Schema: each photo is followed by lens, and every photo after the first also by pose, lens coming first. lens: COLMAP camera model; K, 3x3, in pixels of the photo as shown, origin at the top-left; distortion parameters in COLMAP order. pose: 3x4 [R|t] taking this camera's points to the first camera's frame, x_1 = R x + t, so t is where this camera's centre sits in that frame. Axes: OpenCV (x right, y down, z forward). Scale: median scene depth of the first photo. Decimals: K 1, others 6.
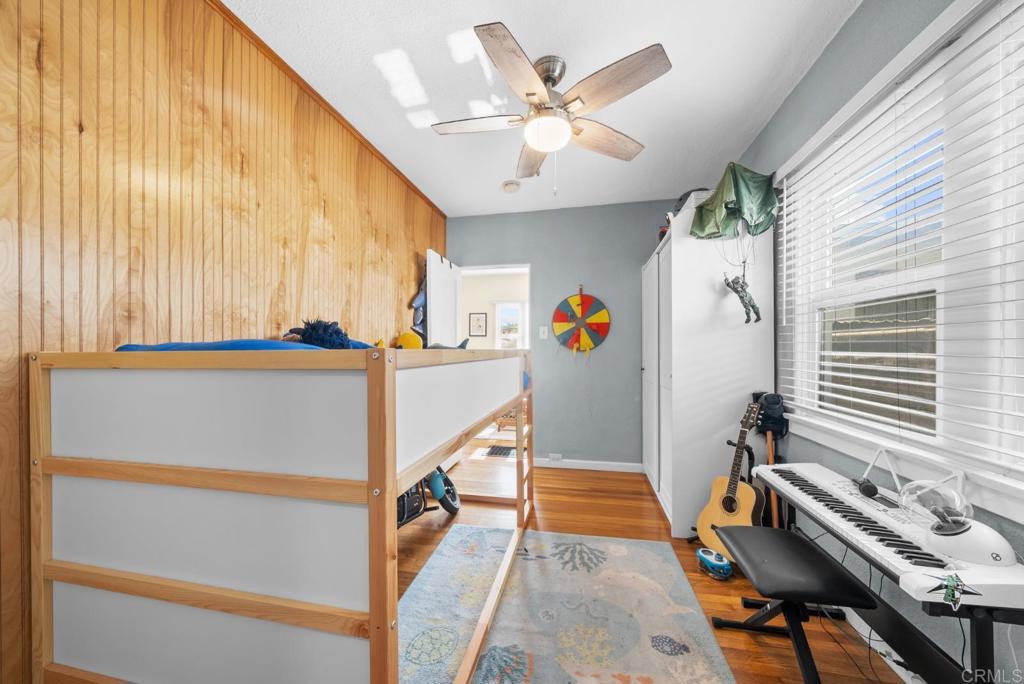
lens RADIAL K [[355.8, 0, 510.0], [0, 355.8, 344.6], [0, 0, 1]] dist [-0.006265, 0.000112]
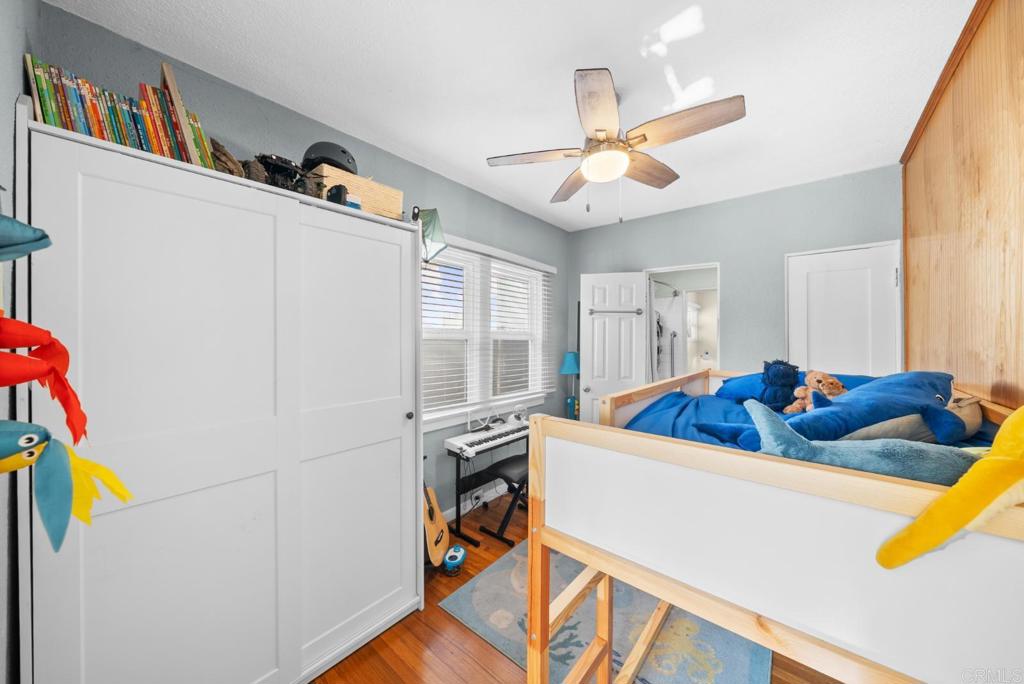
lens RADIAL K [[355.8, 0, 510.0], [0, 355.8, 344.6], [0, 0, 1]] dist [-0.006265, 0.000112]
pose [[-0.881339, -0.002446, 0.472478, -0.103165], [-0.007993, 0.999921, -0.009731, -0.056493], [-0.472417, -0.012353, -0.881289, 1.642353]]
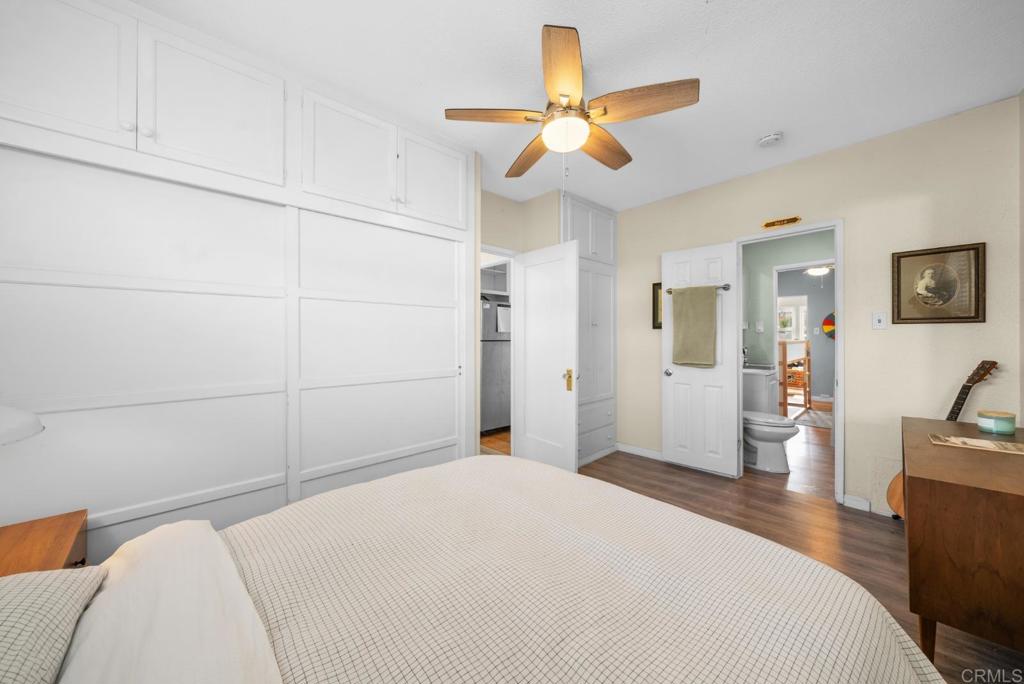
lens RADIAL K [[362.2, 0, 513.0], [0, 362.2, 338.3], [0, 0, 1]] dist [-0.000539, 0.000031]
pose [[0.824254, -0.002757, -0.566214, -0.246502], [0.012356, 0.999838, 0.013118, -0.065044], [0.566086, -0.017809, 0.824154, -2.531826]]
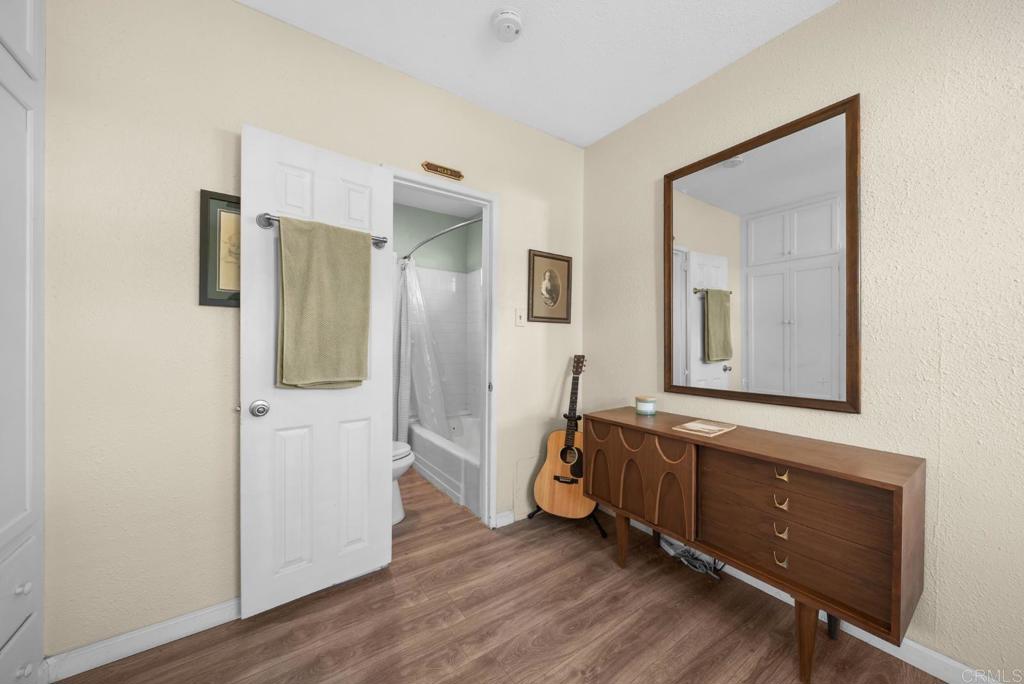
lens RADIAL K [[364.6, 0, 511.5], [0, 364.6, 346.0], [0, 0, 1]] dist [-0.001508, -0.000079]
pose [[0.684763, -0.000668, 0.728765, -0.759063], [-0.011050, 0.999875, 0.011299, -0.016836], [-0.728682, -0.015790, 0.684670, -1.656987]]
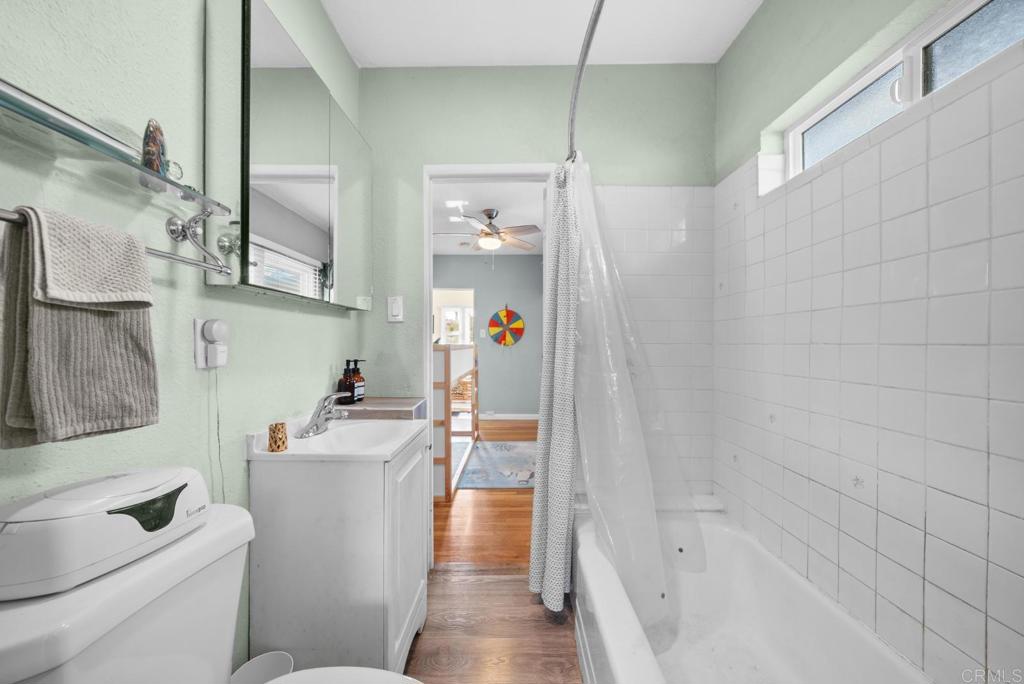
lens RADIAL K [[355.8, 0, 510.0], [0, 355.8, 344.6], [0, 0, 1]] dist [-0.006265, 0.000112]
pose [[0.980615, 0.000700, 0.195942, -0.154044], [-0.003726, 0.999879, 0.015077, -0.013406], [-0.195908, -0.015515, 0.980499, -0.895134]]
